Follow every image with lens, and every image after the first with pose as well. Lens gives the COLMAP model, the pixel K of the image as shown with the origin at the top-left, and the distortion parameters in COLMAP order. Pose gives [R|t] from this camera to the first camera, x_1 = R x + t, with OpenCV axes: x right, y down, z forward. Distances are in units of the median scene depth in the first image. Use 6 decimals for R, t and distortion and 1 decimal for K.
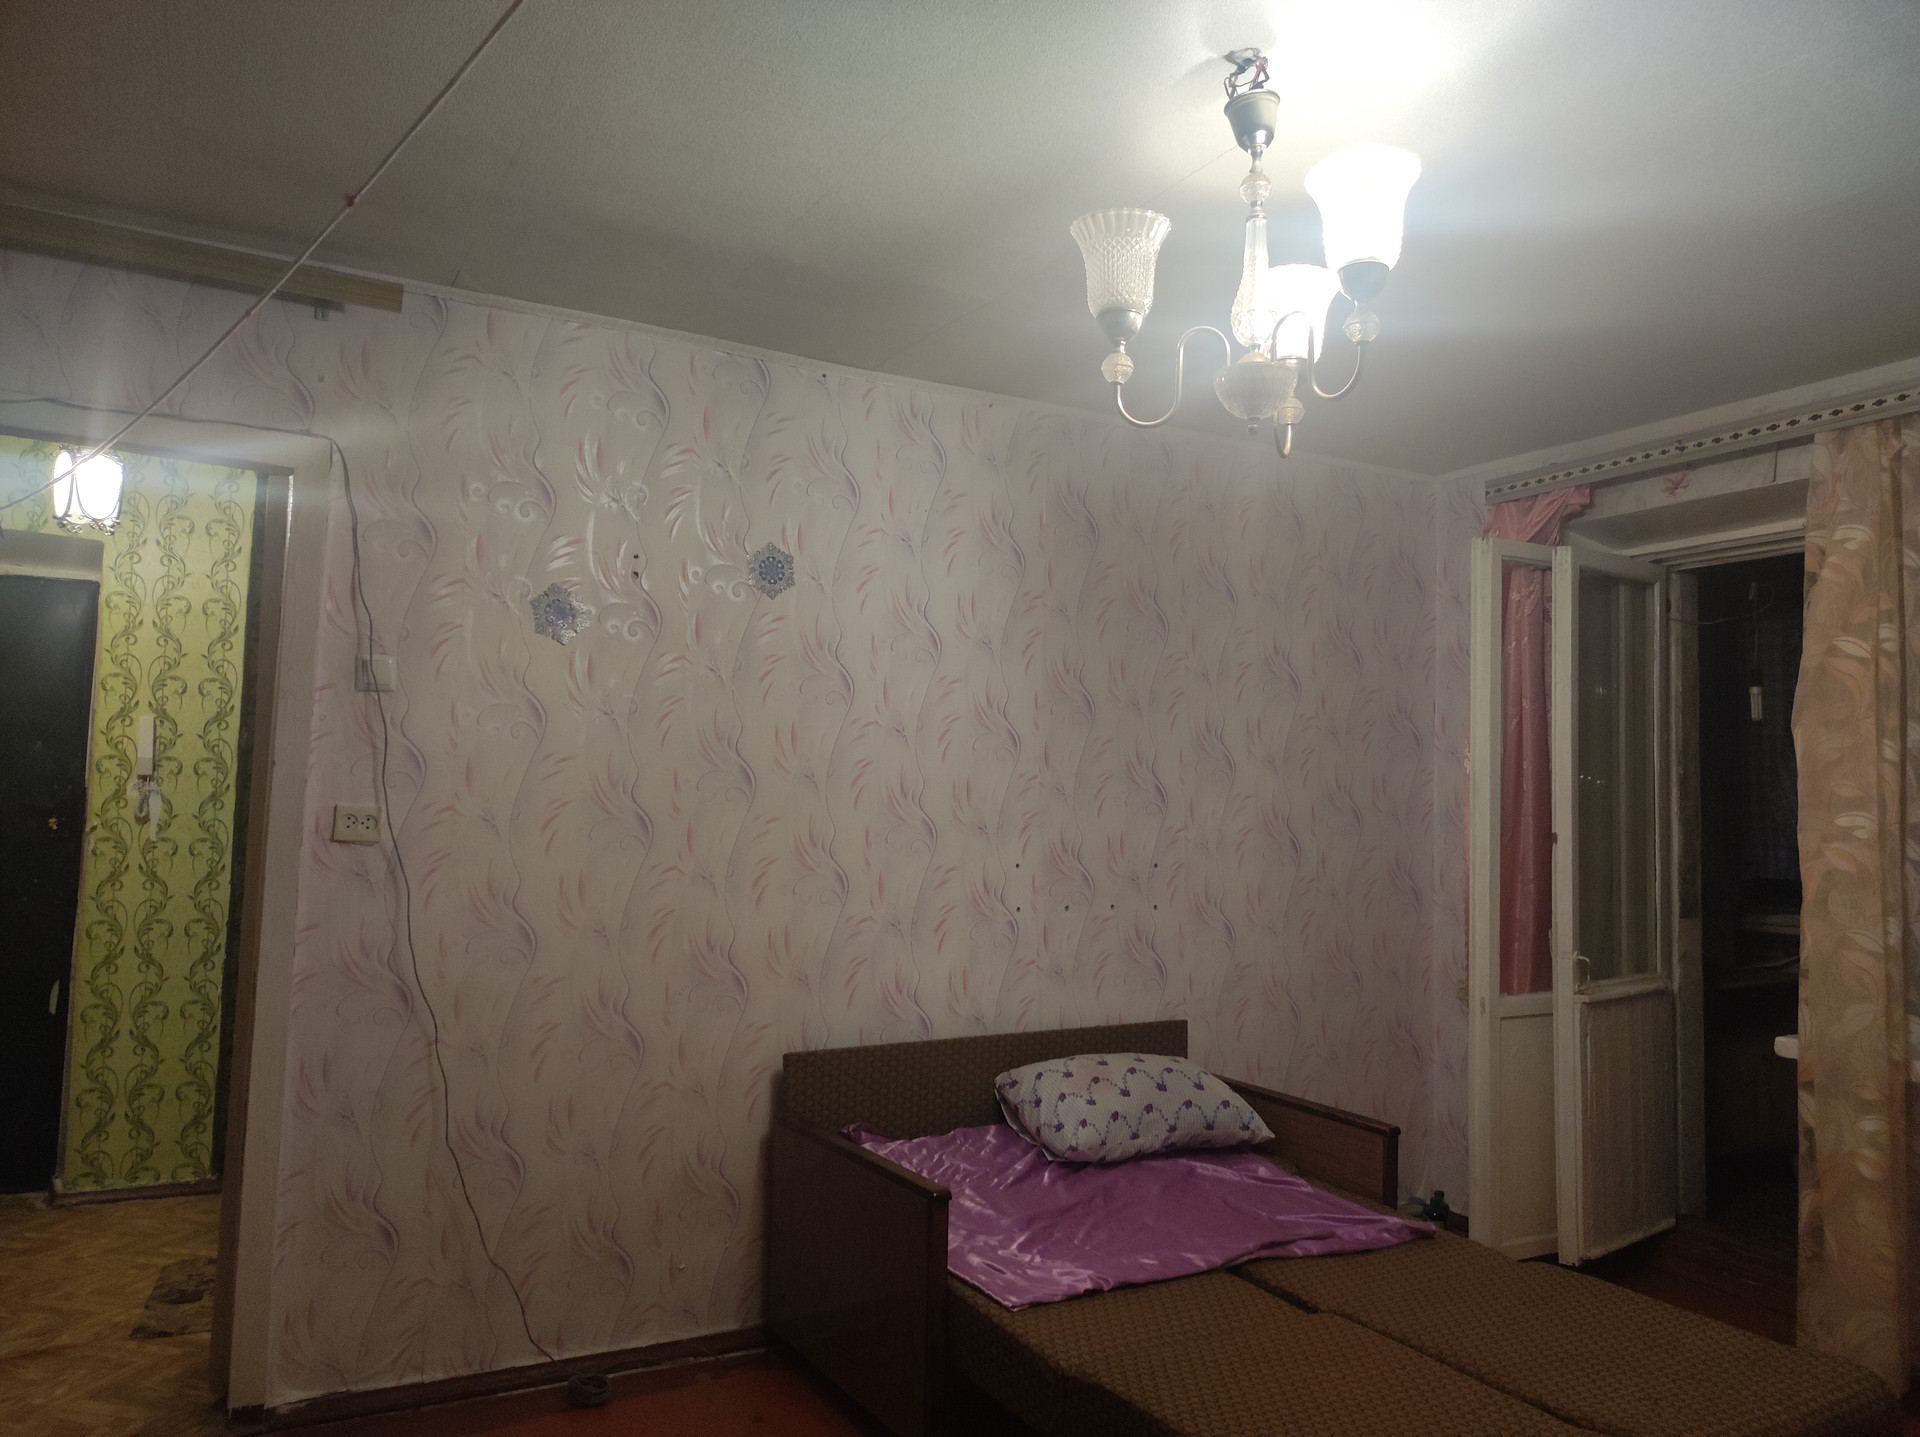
lens RADIAL K [[1387.9, 0, 960.0], [0, 1387.9, 718.5], [0, 0, 1]] dist [0.052583, -0.053807]
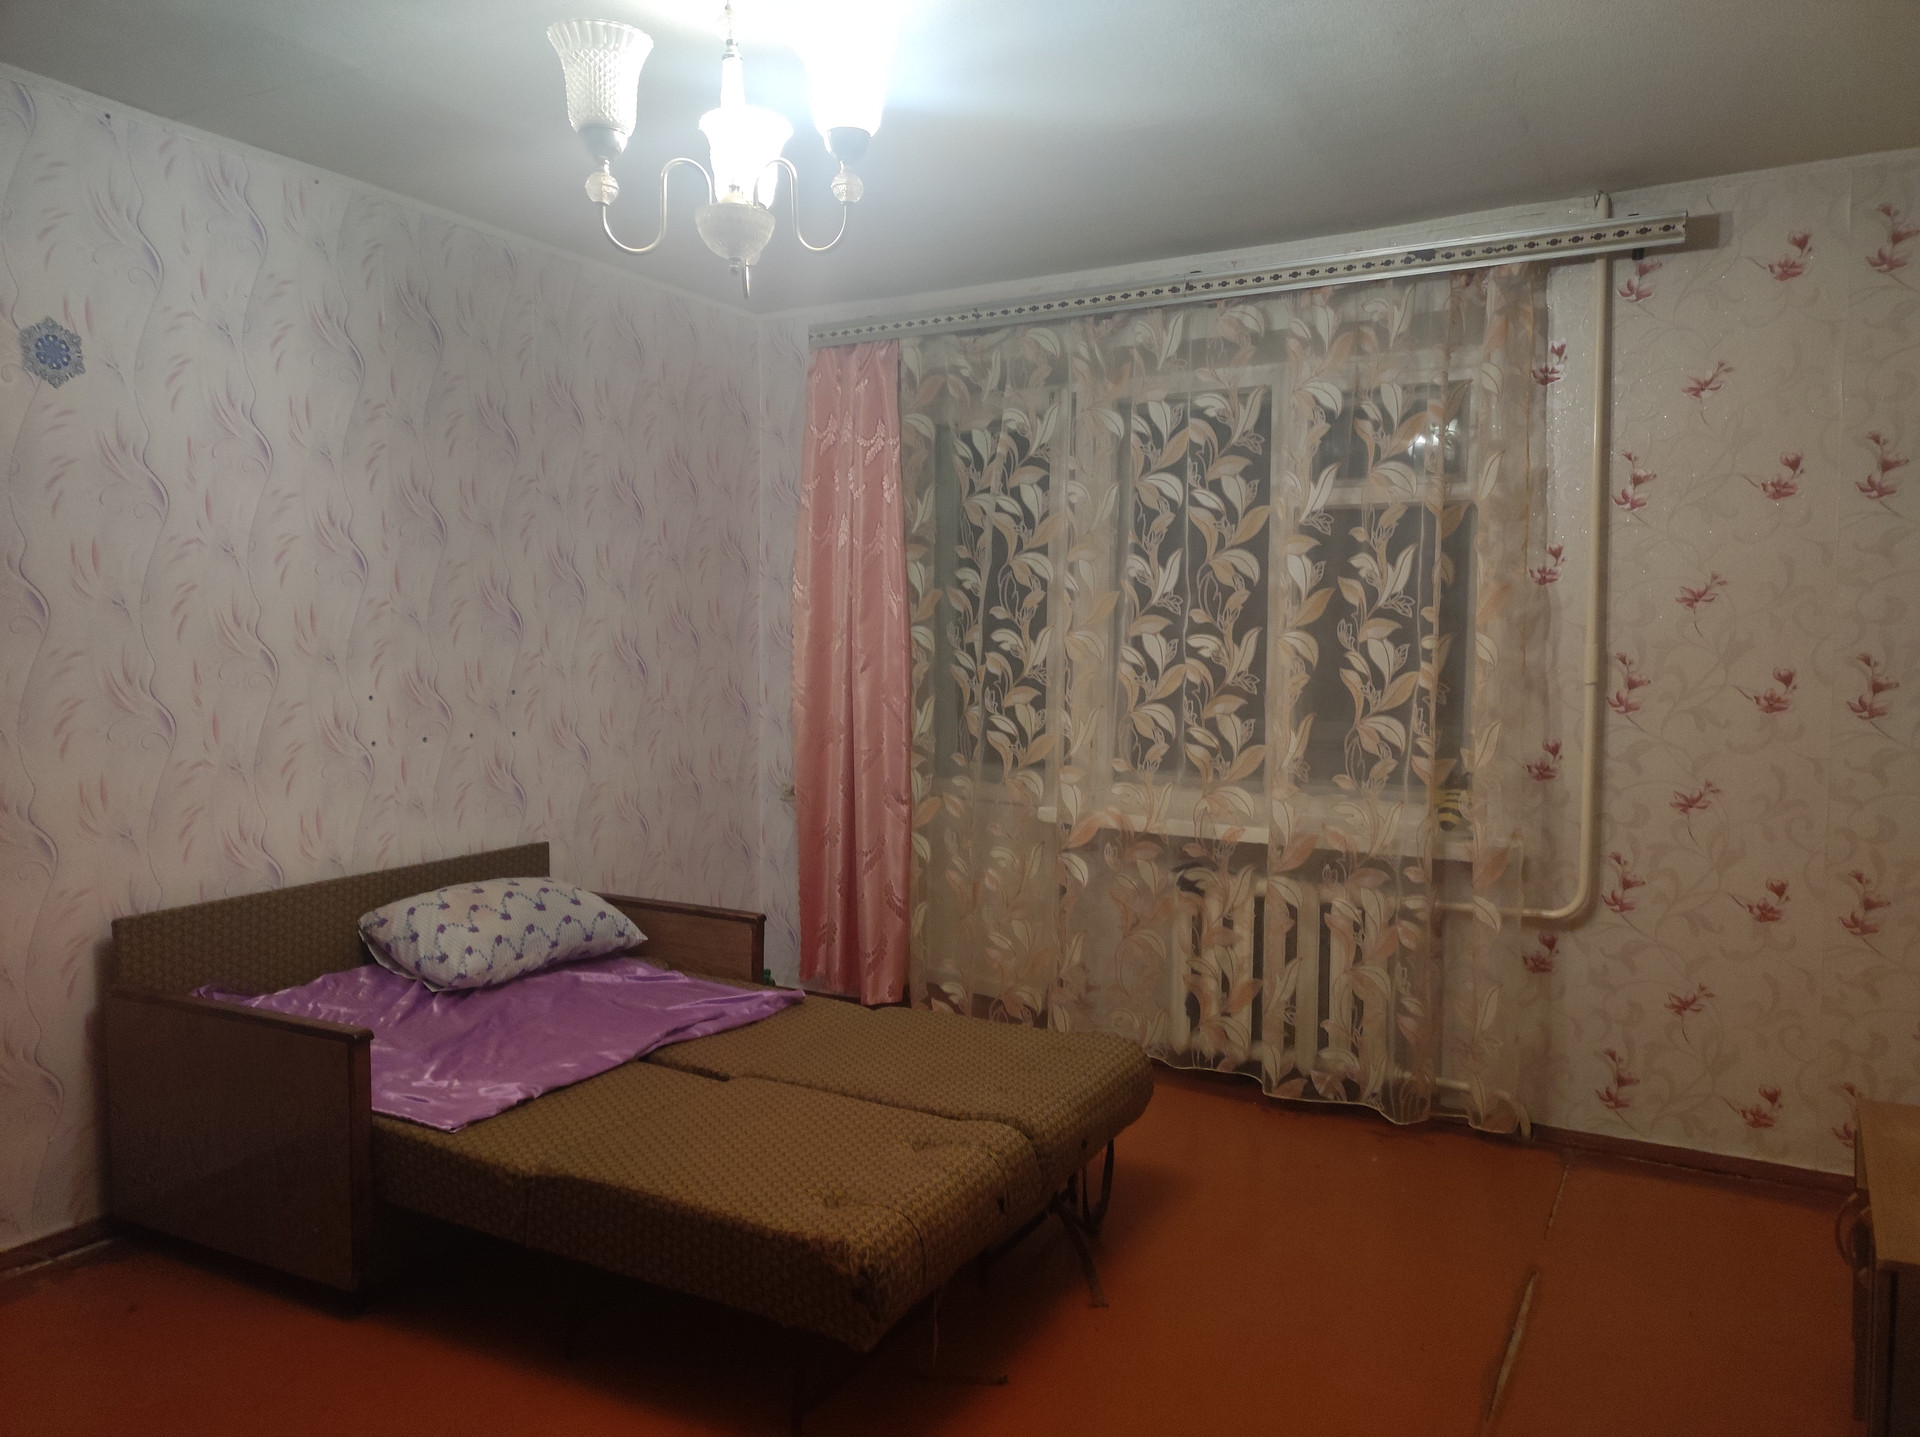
lens RADIAL K [[1387.9, 0, 960.0], [0, 1387.9, 718.5], [0, 0, 1]] dist [0.052583, -0.053807]
pose [[0.857252, -0.046949, 0.512753, -0.116857], [-0.018179, 0.992454, 0.121265, -0.001773], [-0.514577, -0.113276, 0.849929, -0.010404]]
